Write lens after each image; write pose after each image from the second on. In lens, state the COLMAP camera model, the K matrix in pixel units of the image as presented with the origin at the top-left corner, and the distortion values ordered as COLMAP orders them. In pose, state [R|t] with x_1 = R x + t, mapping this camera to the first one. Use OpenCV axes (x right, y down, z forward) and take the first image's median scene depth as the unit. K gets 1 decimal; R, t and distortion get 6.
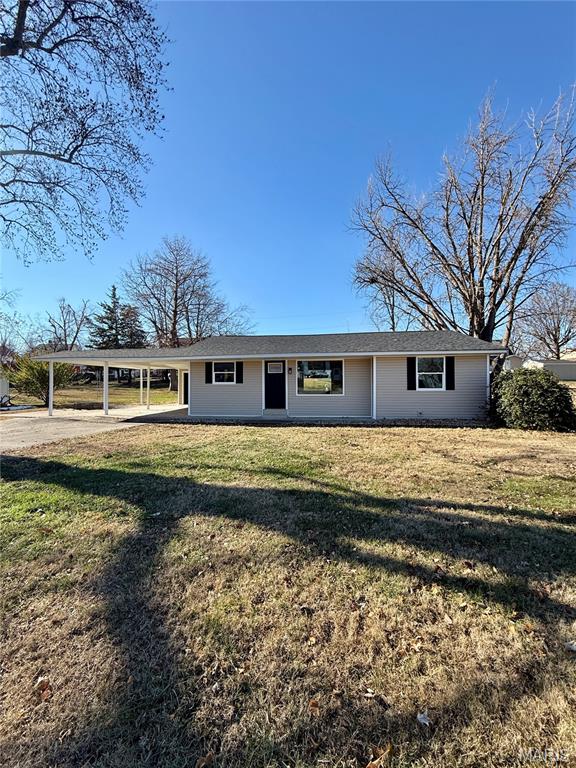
lens RADIAL K [[307.0, 0, 289.0], [0, 307.0, 381.3], [0, 0, 1]] dist [0.001087, 0.000193]
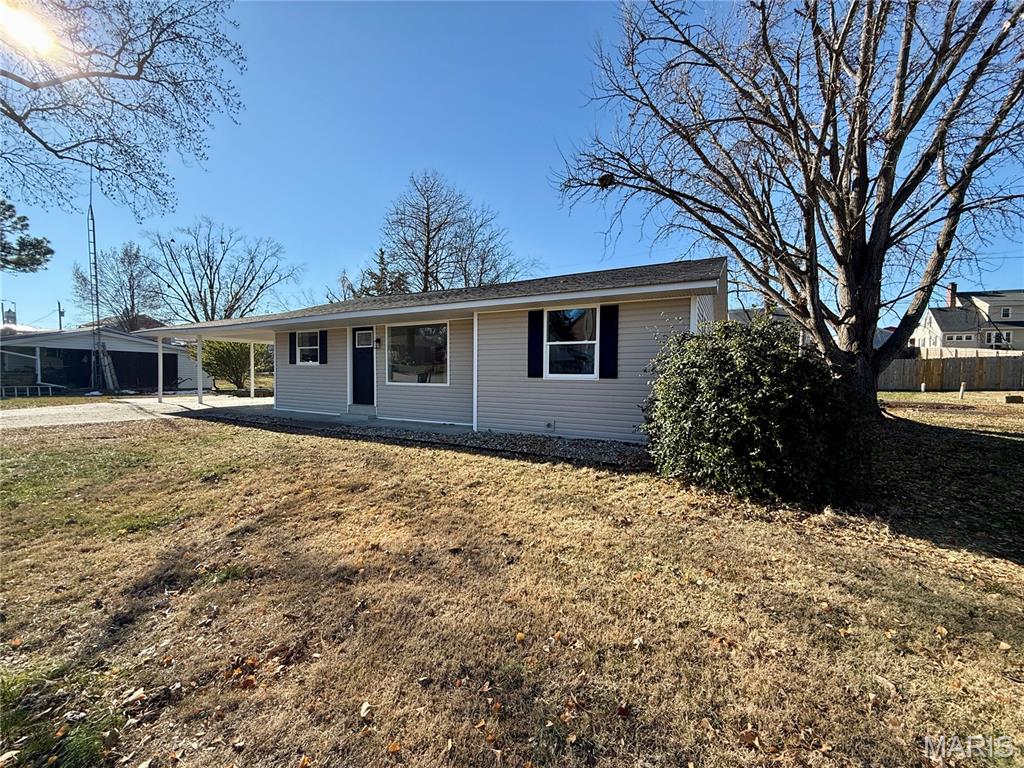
lens RADIAL K [[415.3, 0, 508.6], [0, 415.3, 380.3], [0, 0, 1]] dist [0.001218, 0.000142]
pose [[0.932156, 0.018280, -0.361596, 0.366028], [-0.008827, 0.999575, 0.027776, 0.009084], [0.361950, -0.022700, 0.931921, 0.221273]]
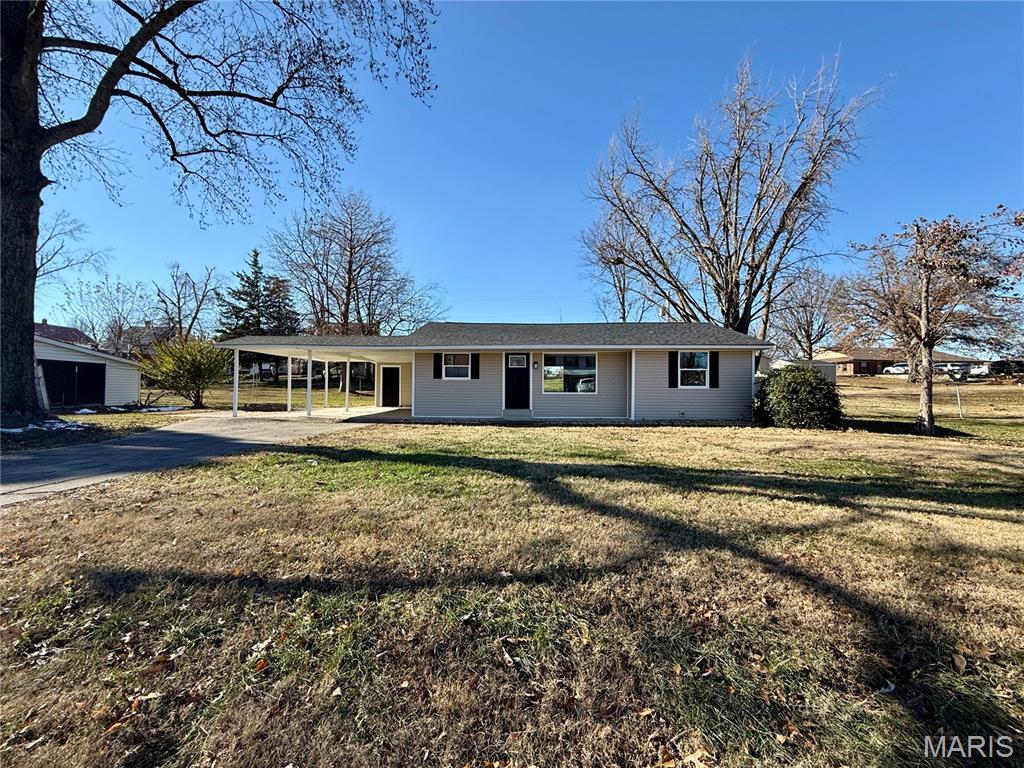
lens RADIAL K [[409.4, 0, 512.0], [0, 409.4, 384.0], [0, 0, 1]] dist [0.001087, 0.000193]
pose [[0.995412, 0.010737, 0.095082, -0.116108], [-0.010699, 0.999942, -0.000917, 0.014488], [-0.095086, -0.000105, 0.995469, -0.096776]]
